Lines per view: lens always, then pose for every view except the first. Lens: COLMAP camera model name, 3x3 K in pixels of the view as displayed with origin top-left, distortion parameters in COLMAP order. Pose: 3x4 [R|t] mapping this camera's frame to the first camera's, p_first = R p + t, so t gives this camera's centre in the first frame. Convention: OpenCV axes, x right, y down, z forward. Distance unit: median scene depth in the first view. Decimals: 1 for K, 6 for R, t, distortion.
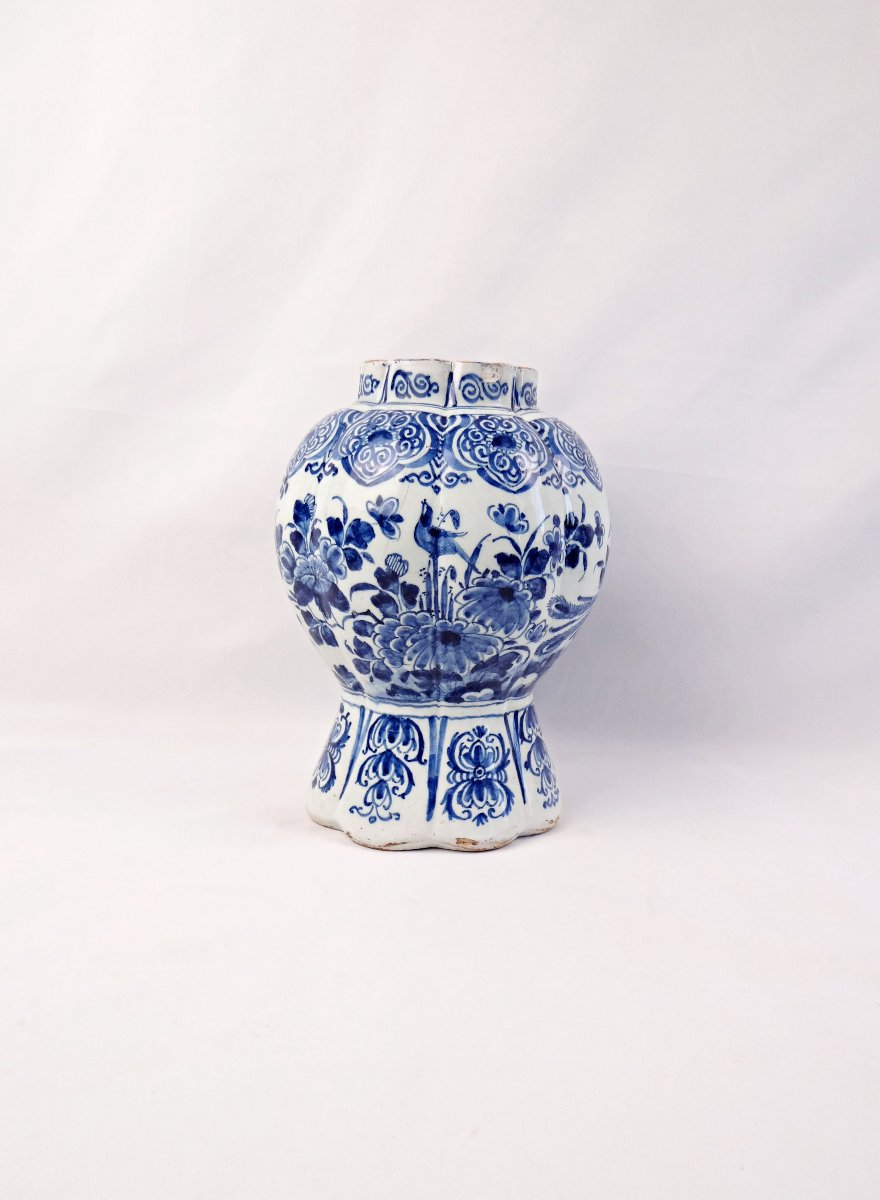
lens RADIAL K [[1003.3, 0, 440.0], [0, 1003.3, 600.0], [0, 0, 1]] dist [-0.002498, 0.002434]
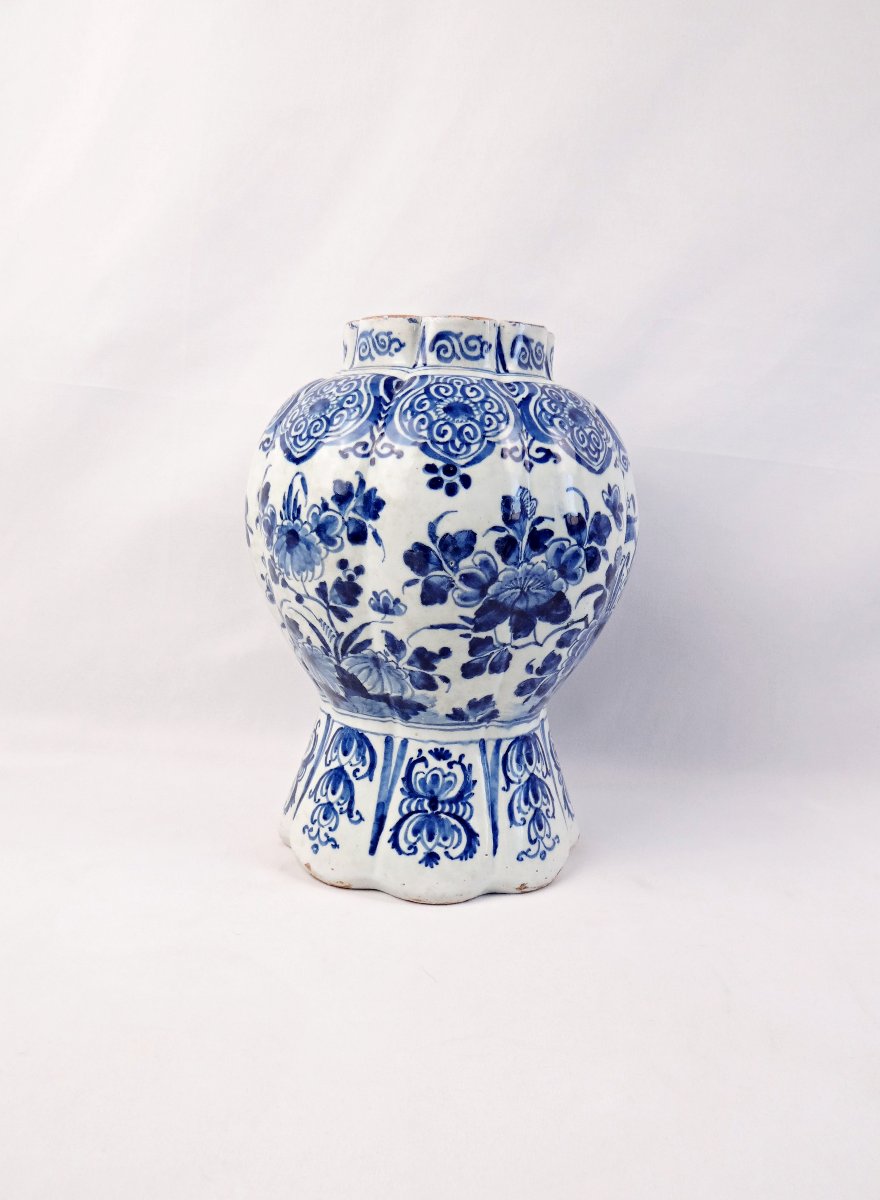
lens RADIAL K [[1003.3, 0, 440.0], [0, 1003.3, 600.0], [0, 0, 1]] dist [-0.002498, 0.002434]
pose [[0.343404, -0.164851, 0.924607, -0.895212], [0.116088, 0.984376, 0.132391, -0.129727], [-0.931986, 0.061872, 0.357176, 0.780618]]
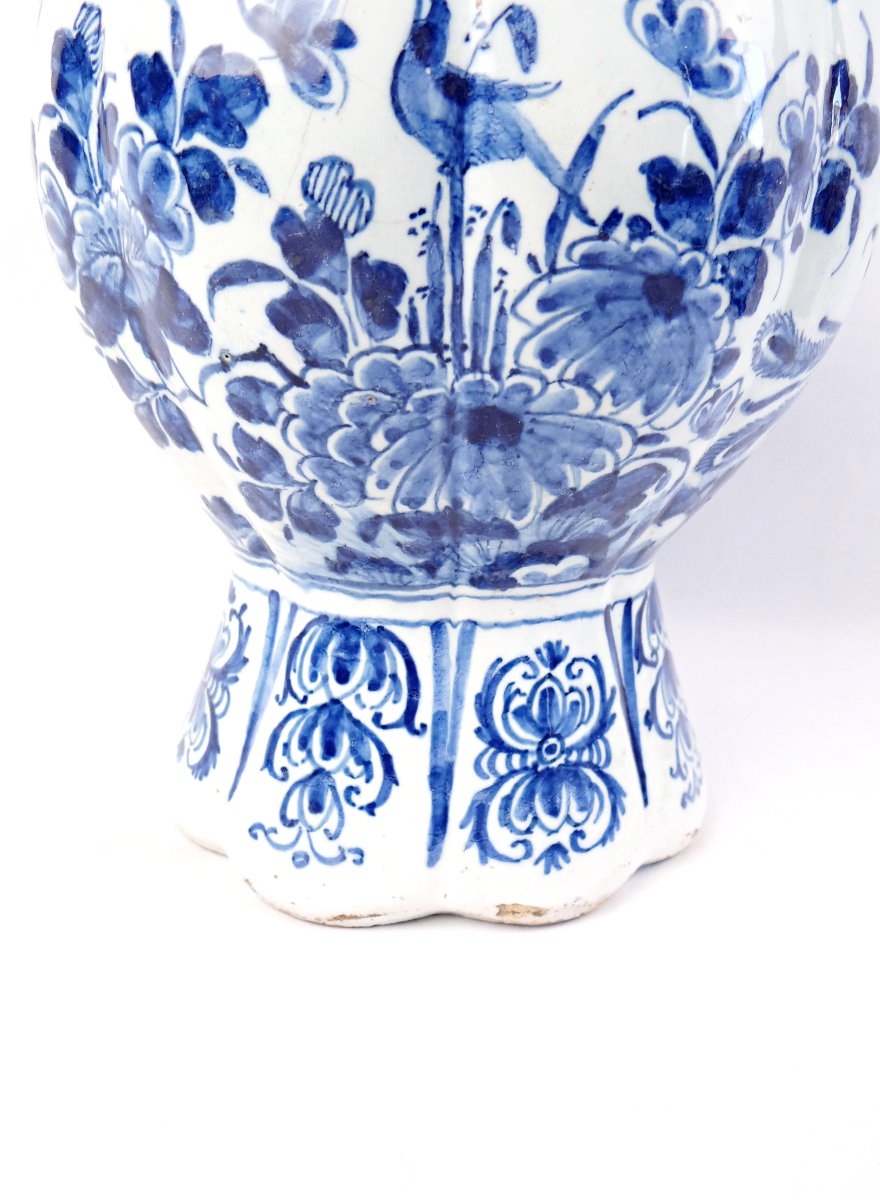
lens RADIAL K [[1003.3, 0, 440.0], [0, 1003.3, 600.0], [0, 0, 1]] dist [-0.002498, 0.002434]
pose [[0.999772, -0.004847, 0.020773, -0.016569], [0.000791, 0.981588, 0.191011, 0.029512], [-0.021316, -0.190951, 0.981368, 0.618078]]
